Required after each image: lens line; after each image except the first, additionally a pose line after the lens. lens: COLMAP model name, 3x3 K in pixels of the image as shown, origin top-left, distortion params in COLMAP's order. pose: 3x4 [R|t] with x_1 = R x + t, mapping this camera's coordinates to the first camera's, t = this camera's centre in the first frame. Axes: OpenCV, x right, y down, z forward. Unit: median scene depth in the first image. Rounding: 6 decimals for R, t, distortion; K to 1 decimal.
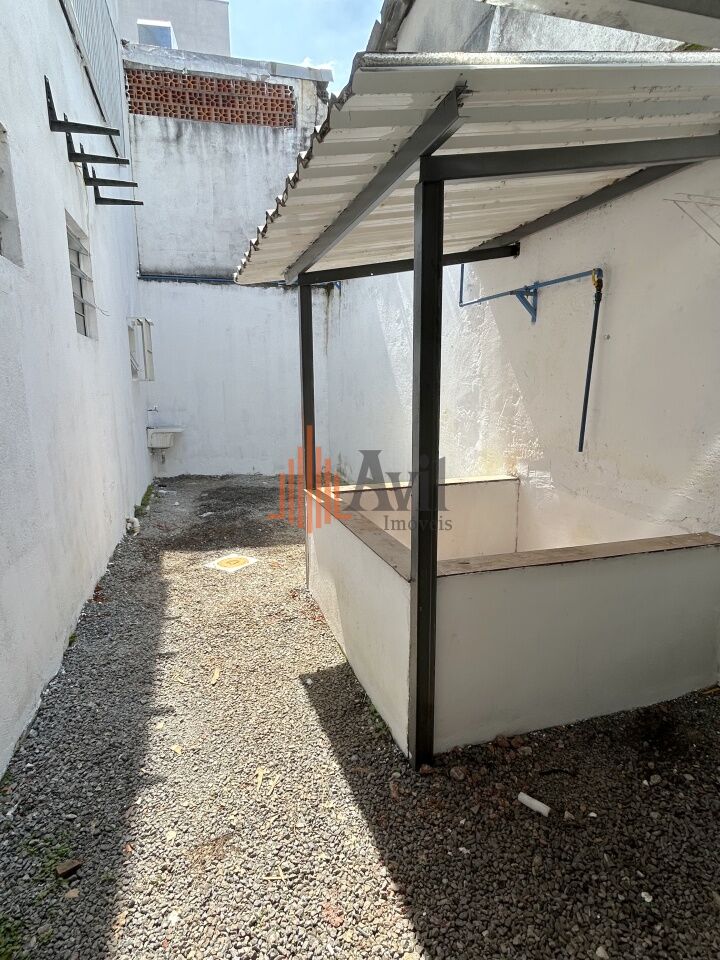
lens RADIAL K [[541.9, 0, 360.0], [0, 541.9, 480.0], [0, 0, 1]] dist [-0.000320, -0.000040]
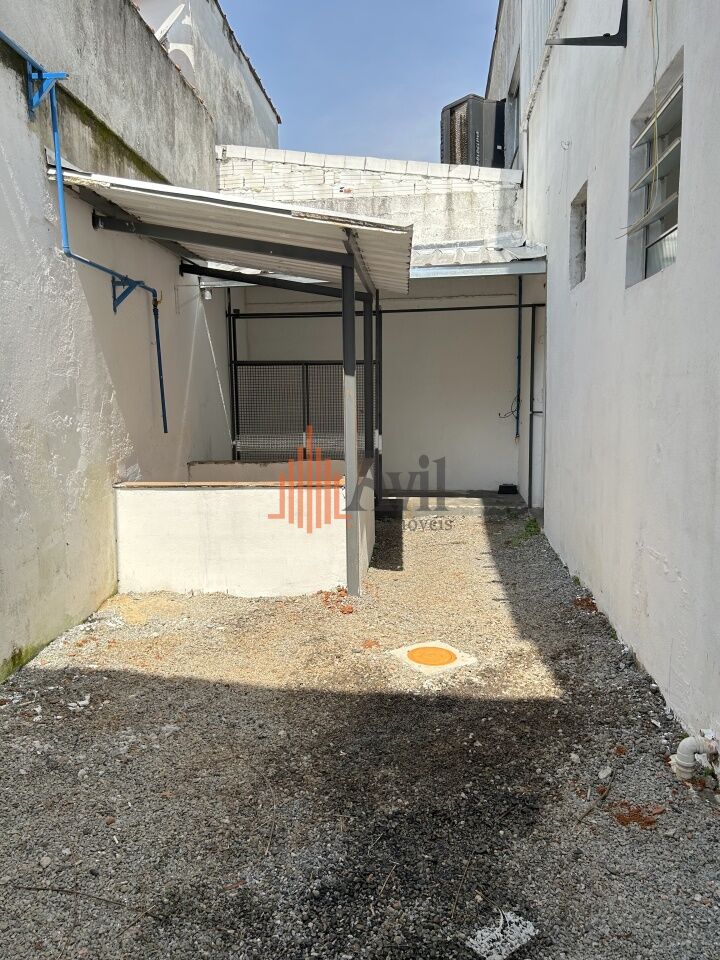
lens RADIAL K [[729.7, 0, 360.0], [0, 729.7, 480.0], [0, 0, 1]] dist [0.001150, -0.004622]
pose [[-0.924111, -0.025383, 0.381281, -0.484946], [0.089940, 0.955312, 0.281585, -0.285383], [-0.371390, 0.294508, -0.880531, 1.757859]]
